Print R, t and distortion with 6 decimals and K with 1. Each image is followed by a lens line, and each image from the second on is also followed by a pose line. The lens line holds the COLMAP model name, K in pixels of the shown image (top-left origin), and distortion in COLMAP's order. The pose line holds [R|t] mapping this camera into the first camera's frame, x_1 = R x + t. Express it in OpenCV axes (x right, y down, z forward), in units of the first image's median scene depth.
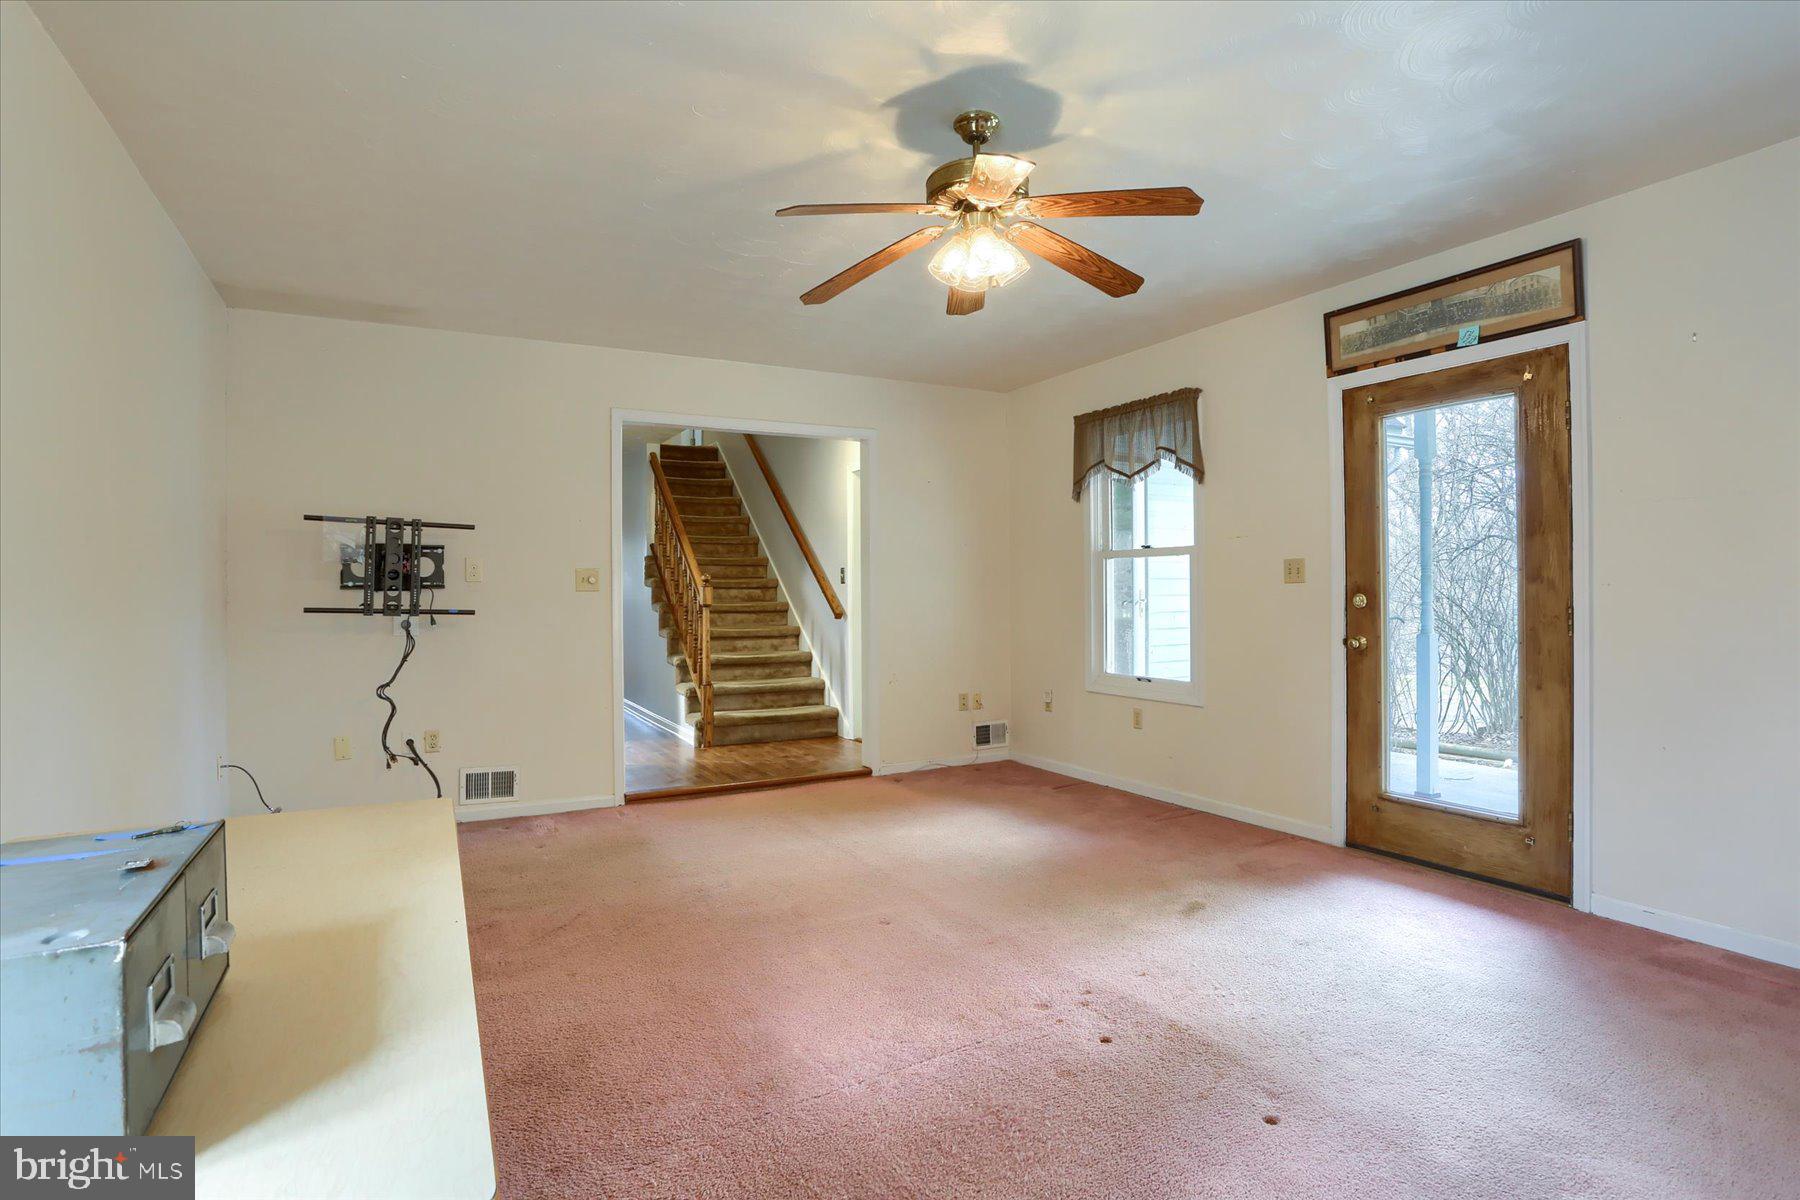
lens RADIAL K [[900.7, 0, 893.4], [0, 900.7, 586.4], [0, 0, 1]] dist [-0.064529, 0.027396]
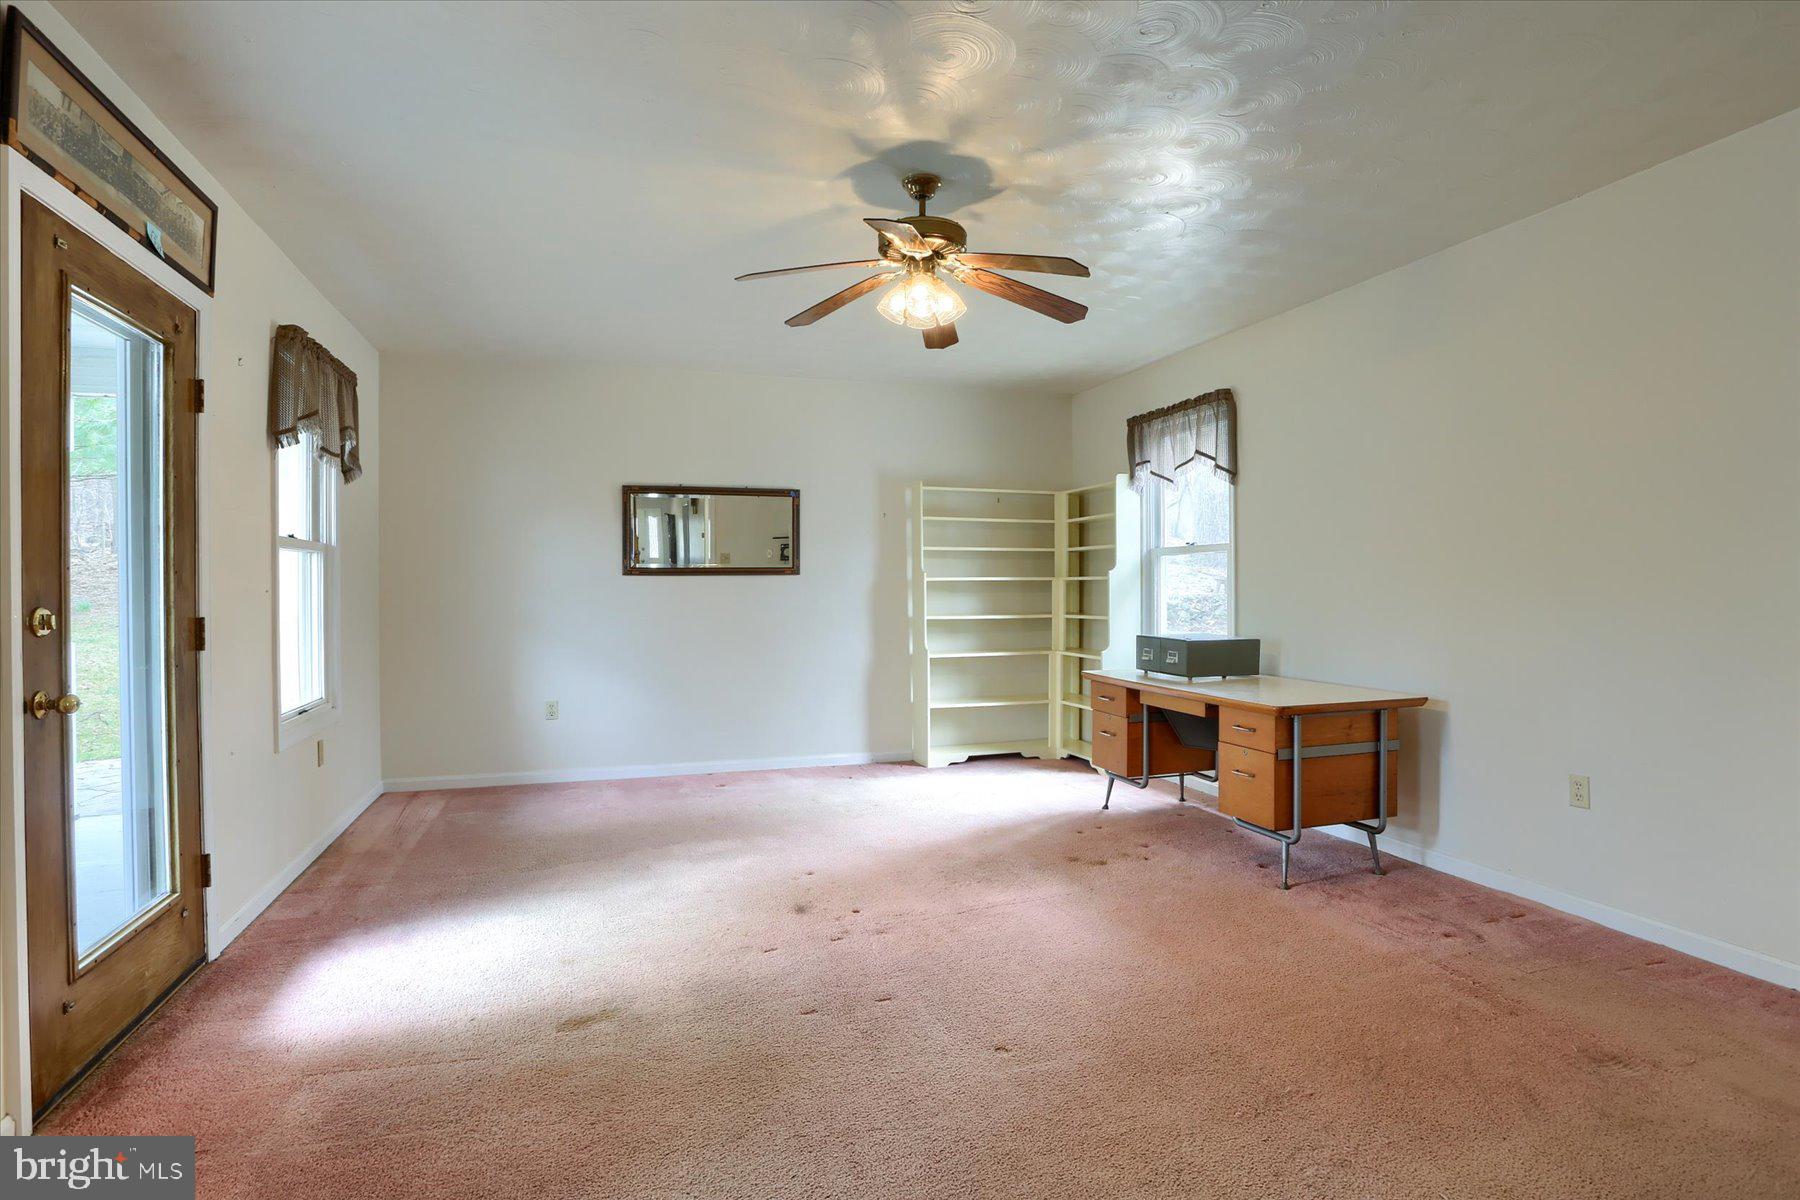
lens RADIAL K [[900.7, 0, 893.4], [0, 900.7, 586.4], [0, 0, 1]] dist [-0.064529, 0.027396]
pose [[-0.984562, 0.010172, 0.174742, -0.051635], [0.010768, 0.999939, 0.002459, -0.001622], [-0.174706, 0.004303, -0.984611, 1.670343]]
